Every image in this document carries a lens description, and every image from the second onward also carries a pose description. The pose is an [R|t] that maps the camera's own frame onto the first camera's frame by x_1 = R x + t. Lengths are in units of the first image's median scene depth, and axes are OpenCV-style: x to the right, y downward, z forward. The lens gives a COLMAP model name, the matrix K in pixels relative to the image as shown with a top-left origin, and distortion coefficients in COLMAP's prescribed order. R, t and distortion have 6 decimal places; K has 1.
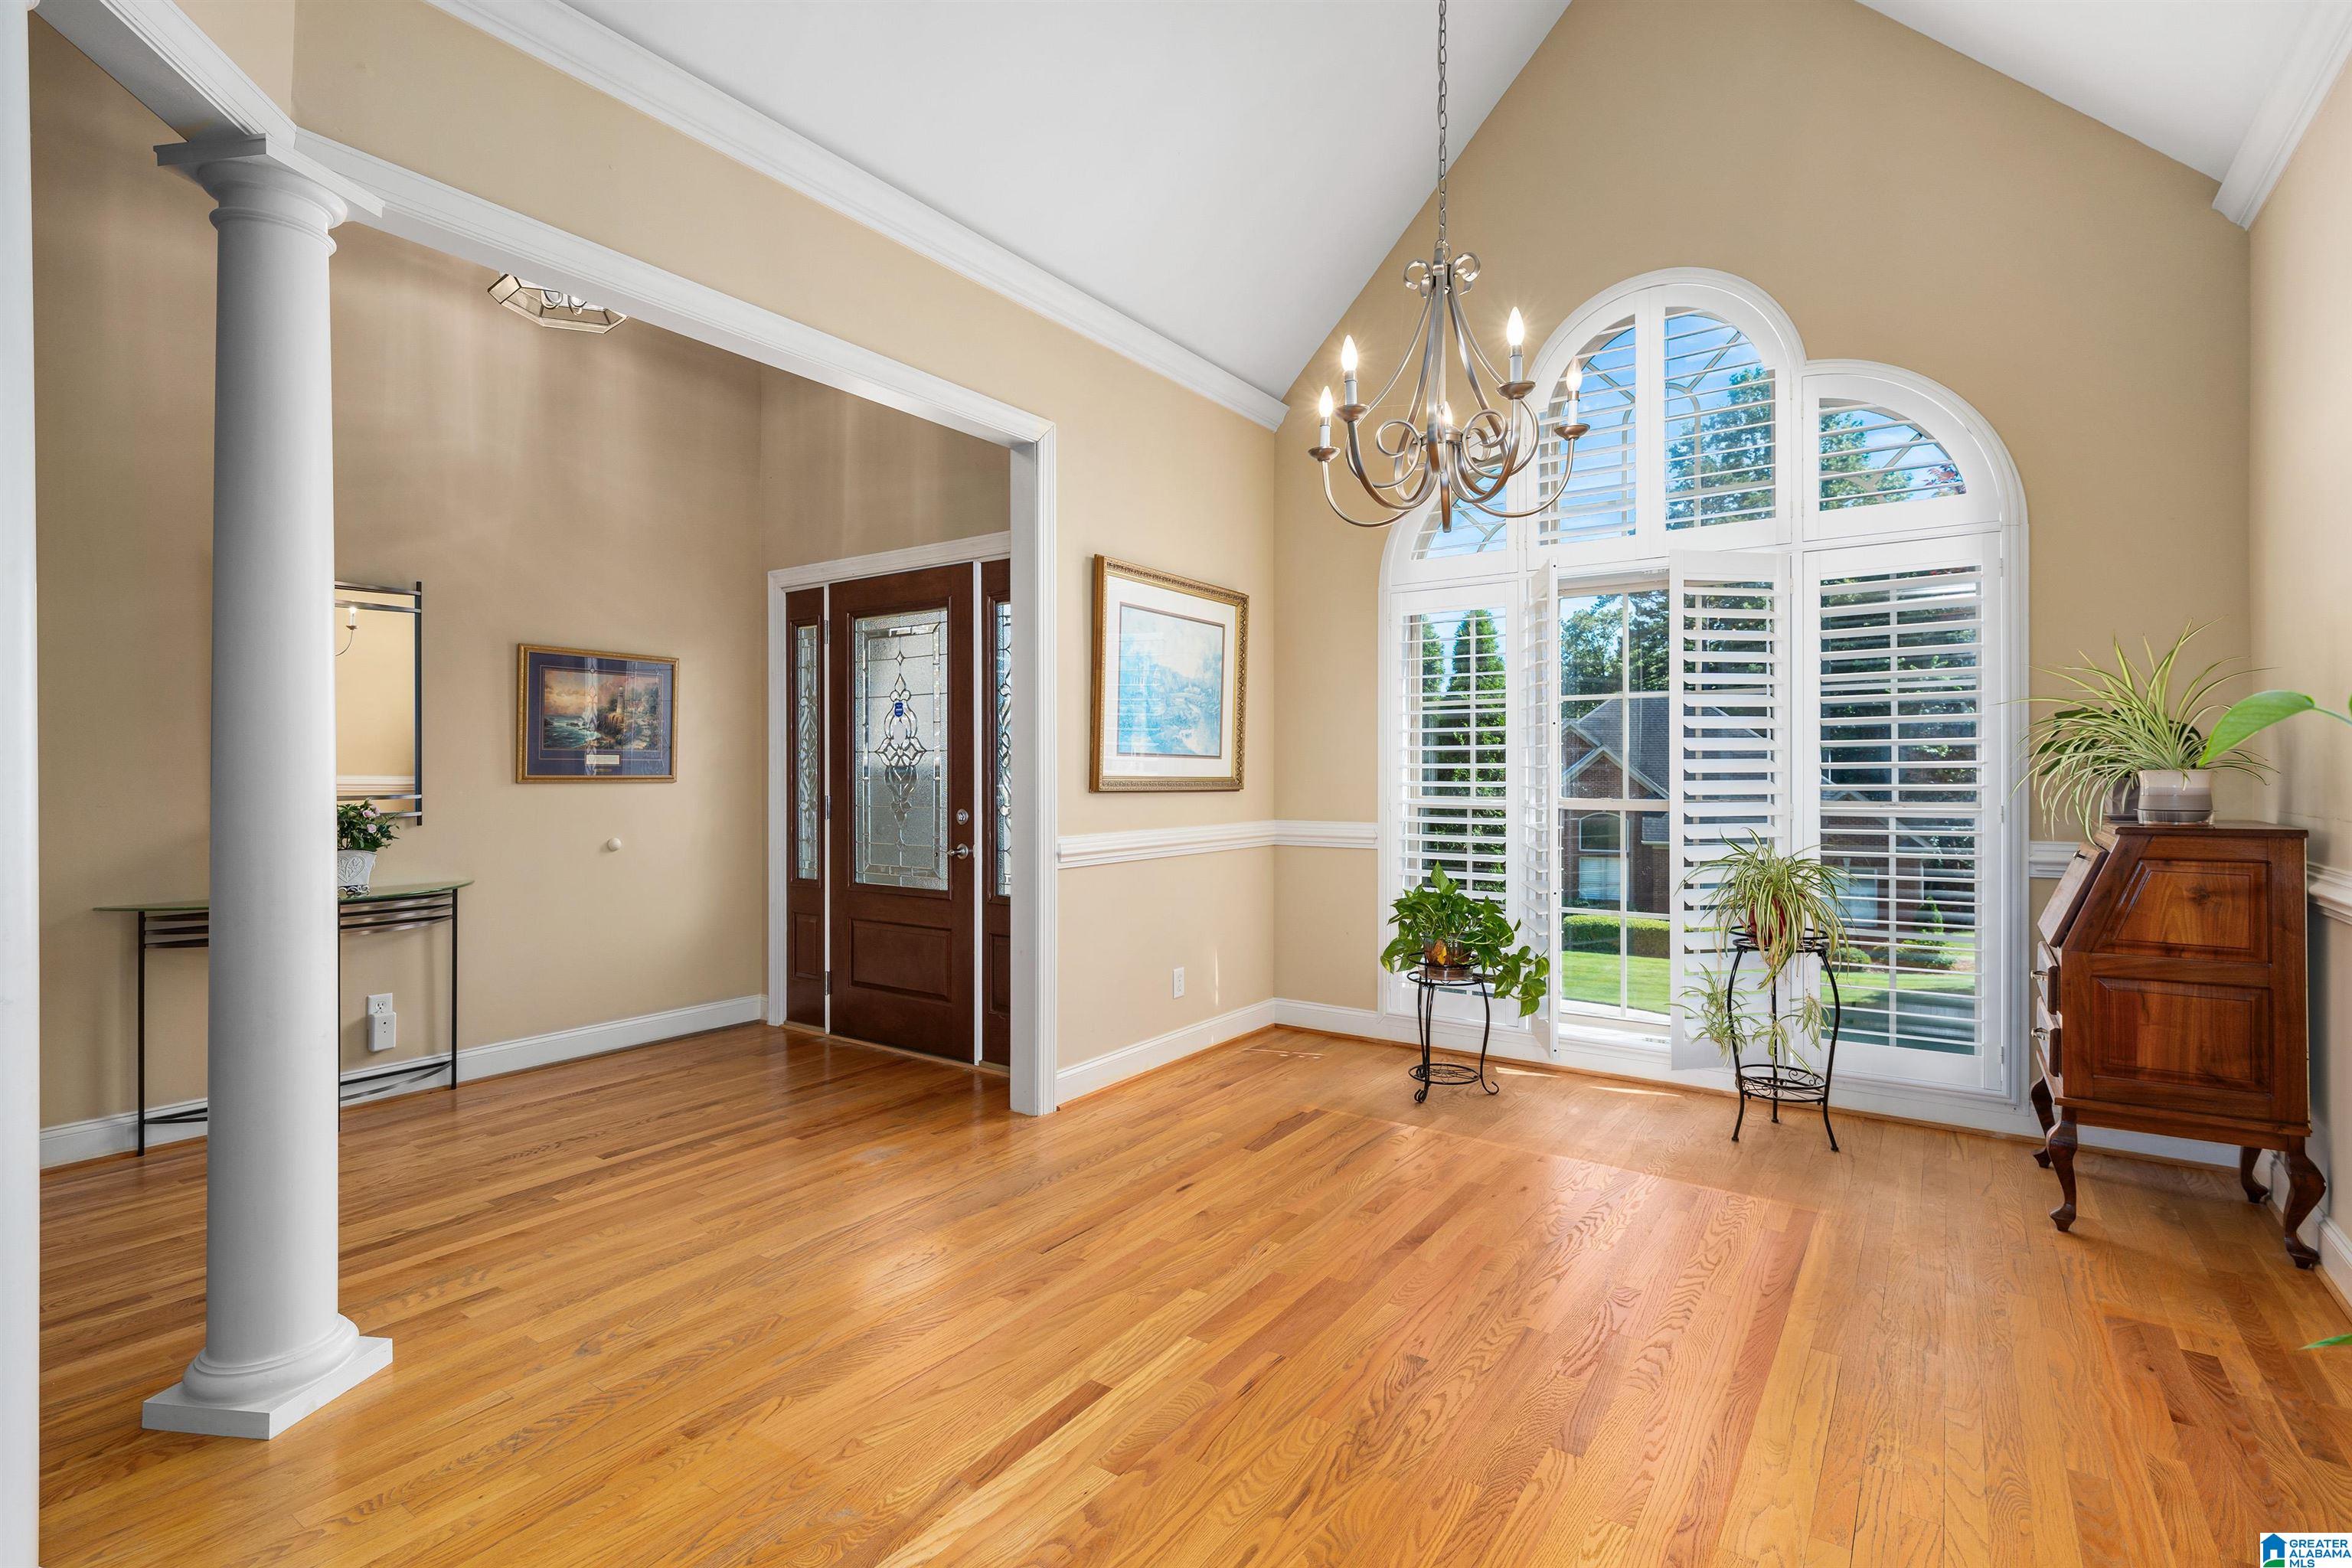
lens RADIAL K [[1091.4, 0, 1184.2], [0, 1091.4, 772.6], [0, 0, 1]] dist [0.001003, 0.000313]
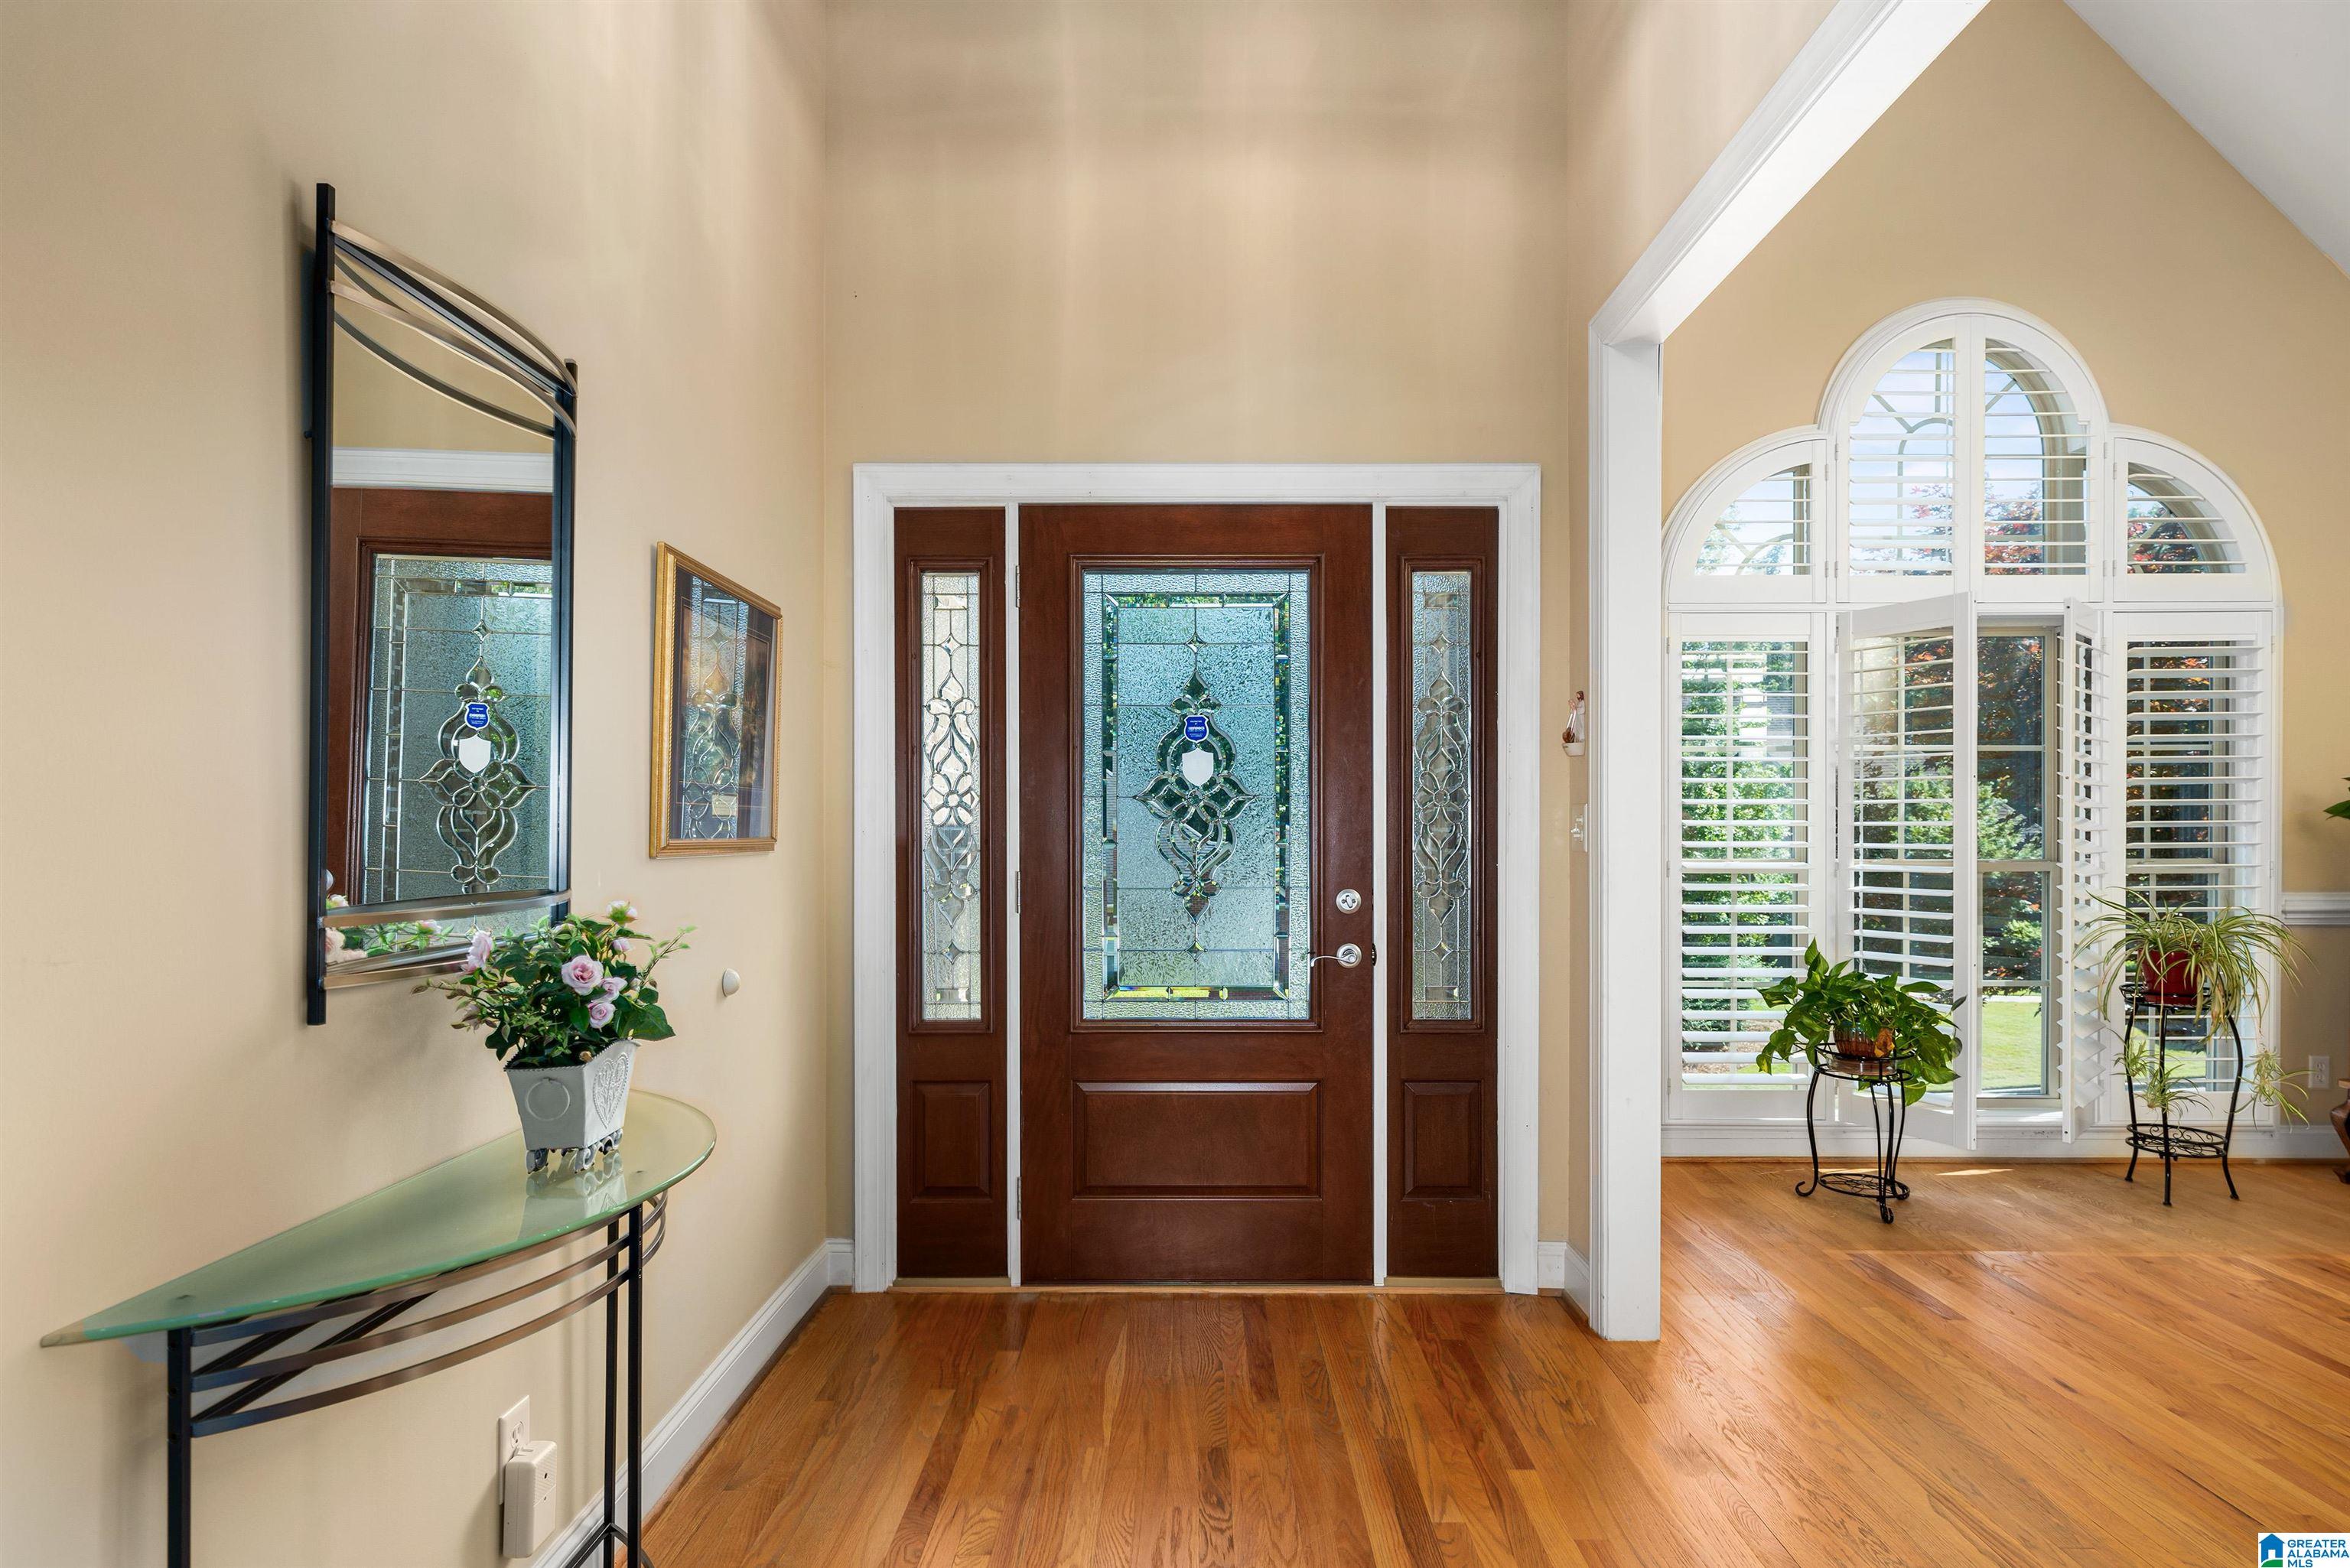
lens RADIAL K [[1297.4, 0, 1180.1], [0, 1297.4, 825.6], [0, 0, 1]] dist [-0.000378, -0.000055]
pose [[0.826980, 0.001157, 0.562231, -0.802780], [-0.000016, 0.999998, -0.002034, -0.002517], [-0.562232, 0.001673, 0.826978, 0.482588]]
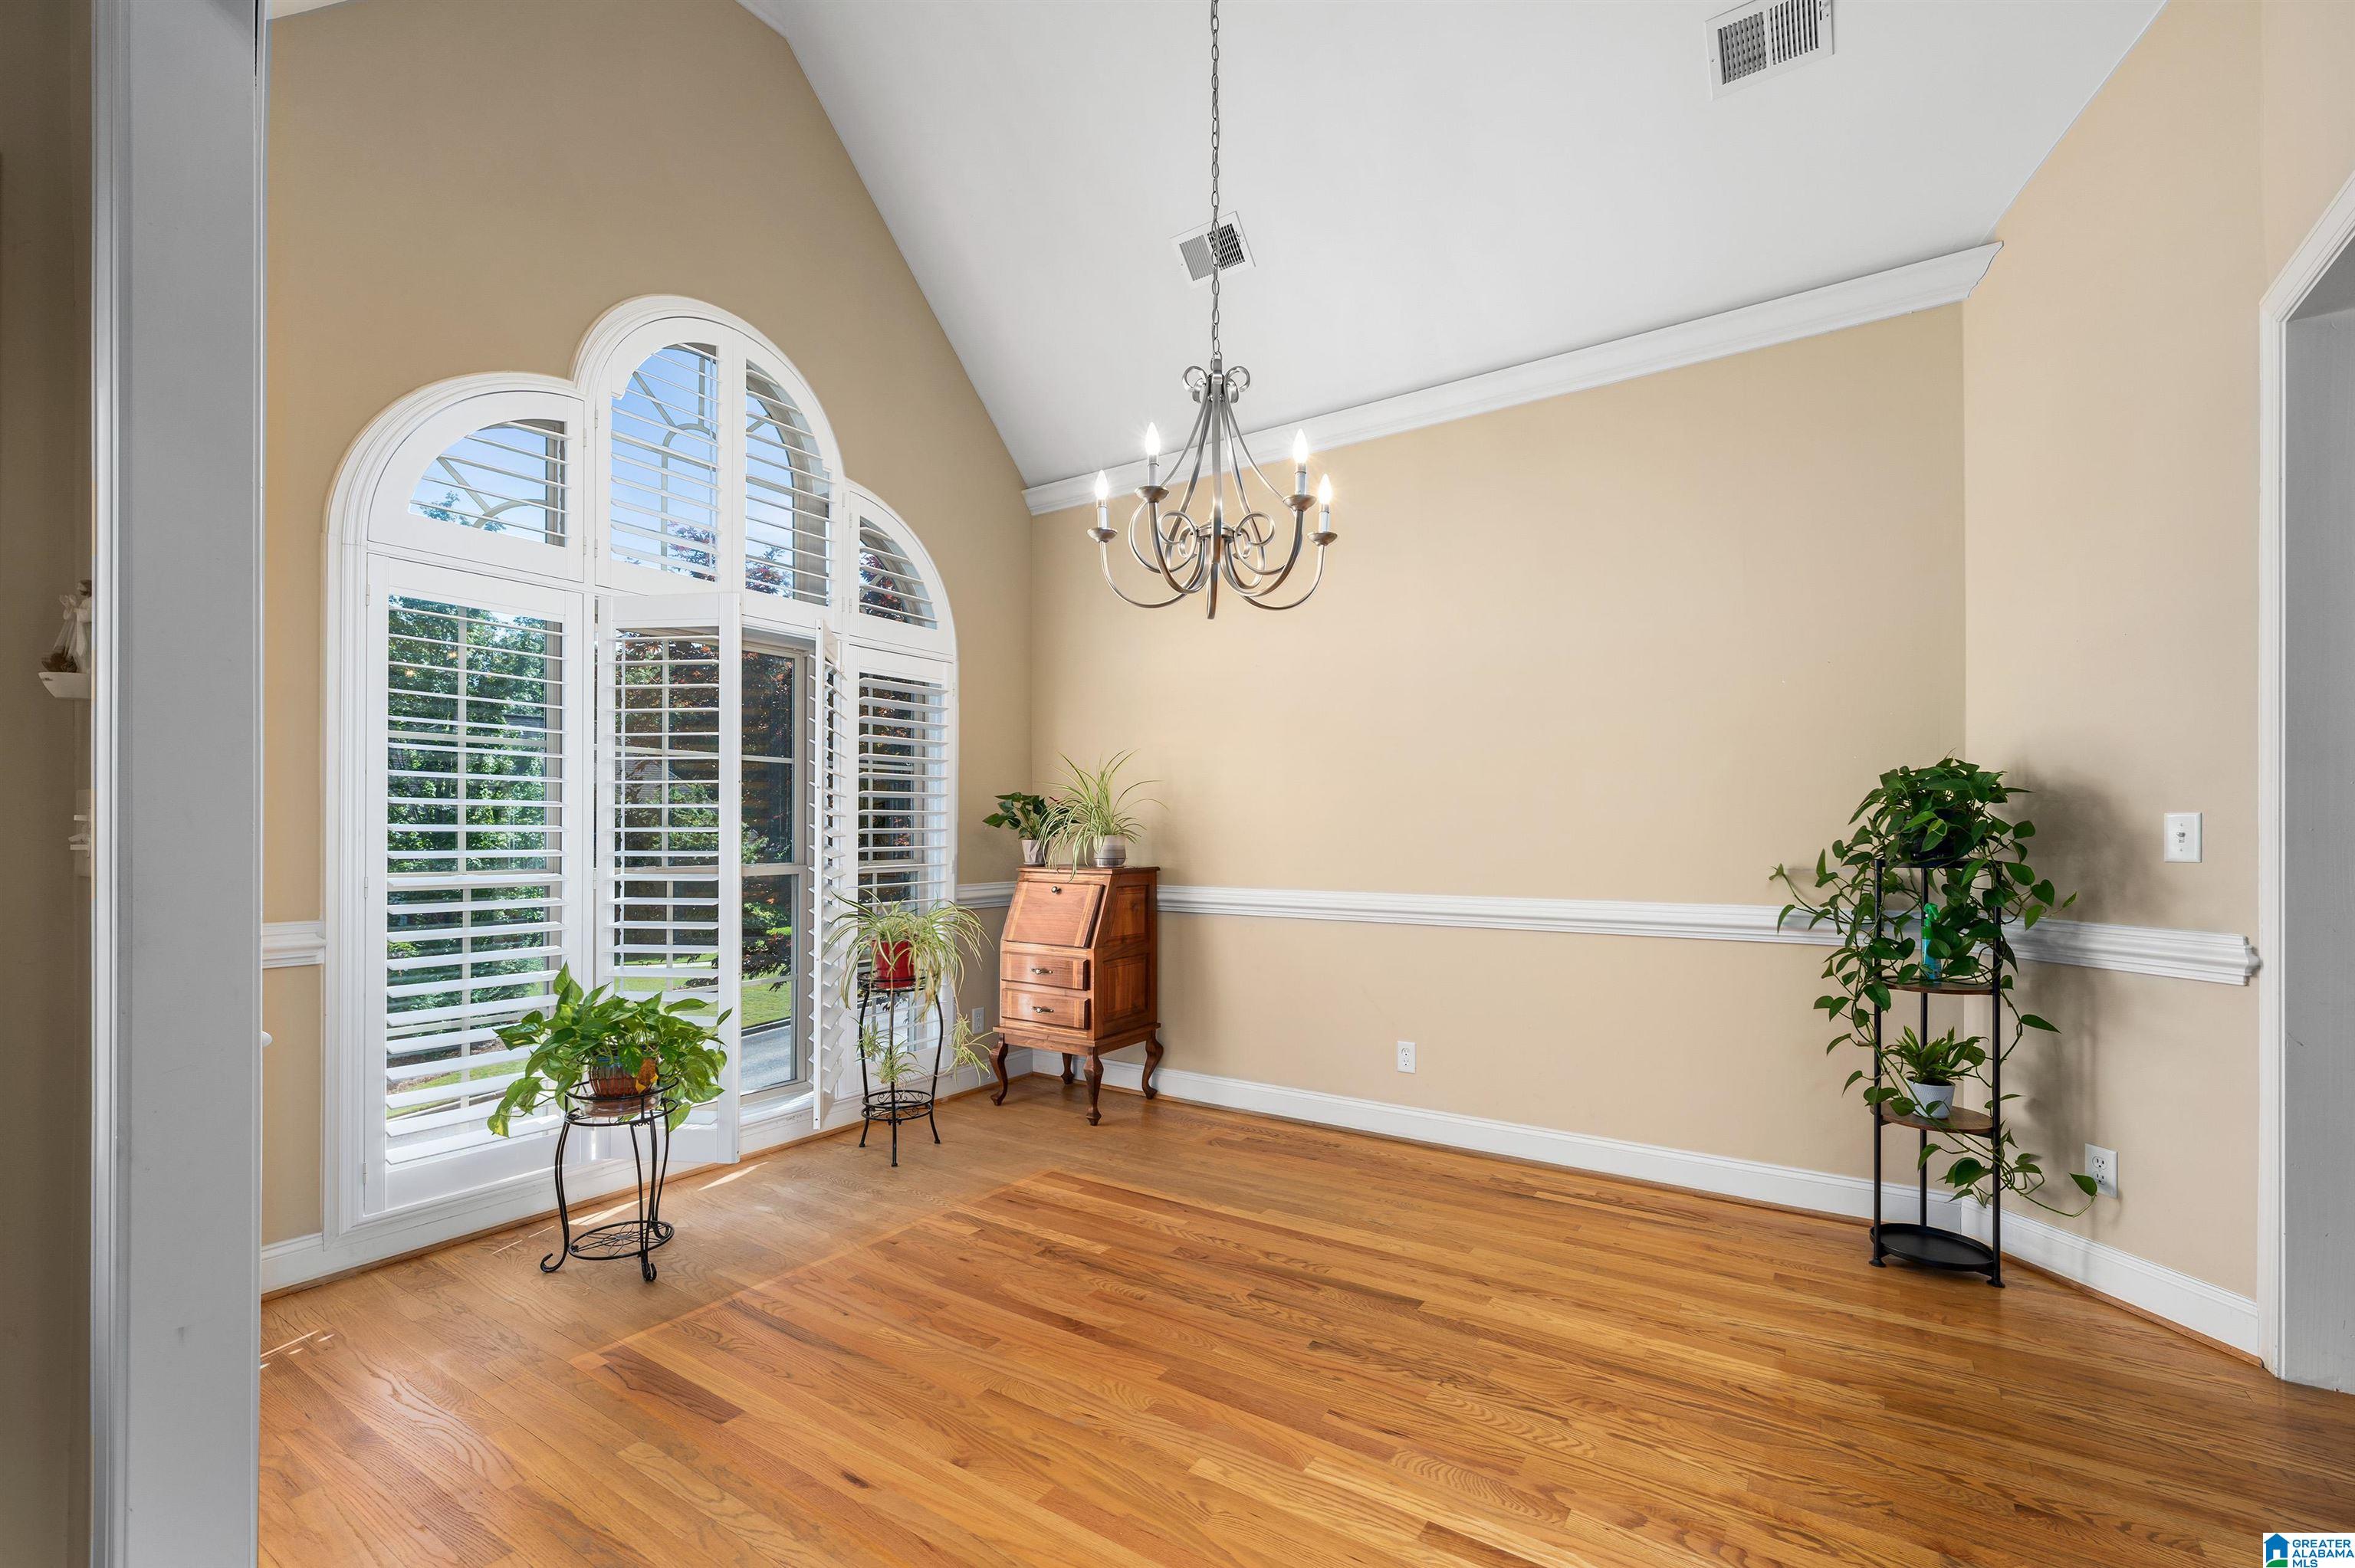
lens RADIAL K [[1010.7, 0, 1185.3], [0, 1010.7, 828.9], [0, 0, 1]] dist [-0.030046, 0.034303]
pose [[-0.014897, 0.005050, 0.999876, -0.479564], [0.001572, 0.999986, -0.005027, -0.002424], [-0.999888, 0.001497, -0.014905, 0.648874]]
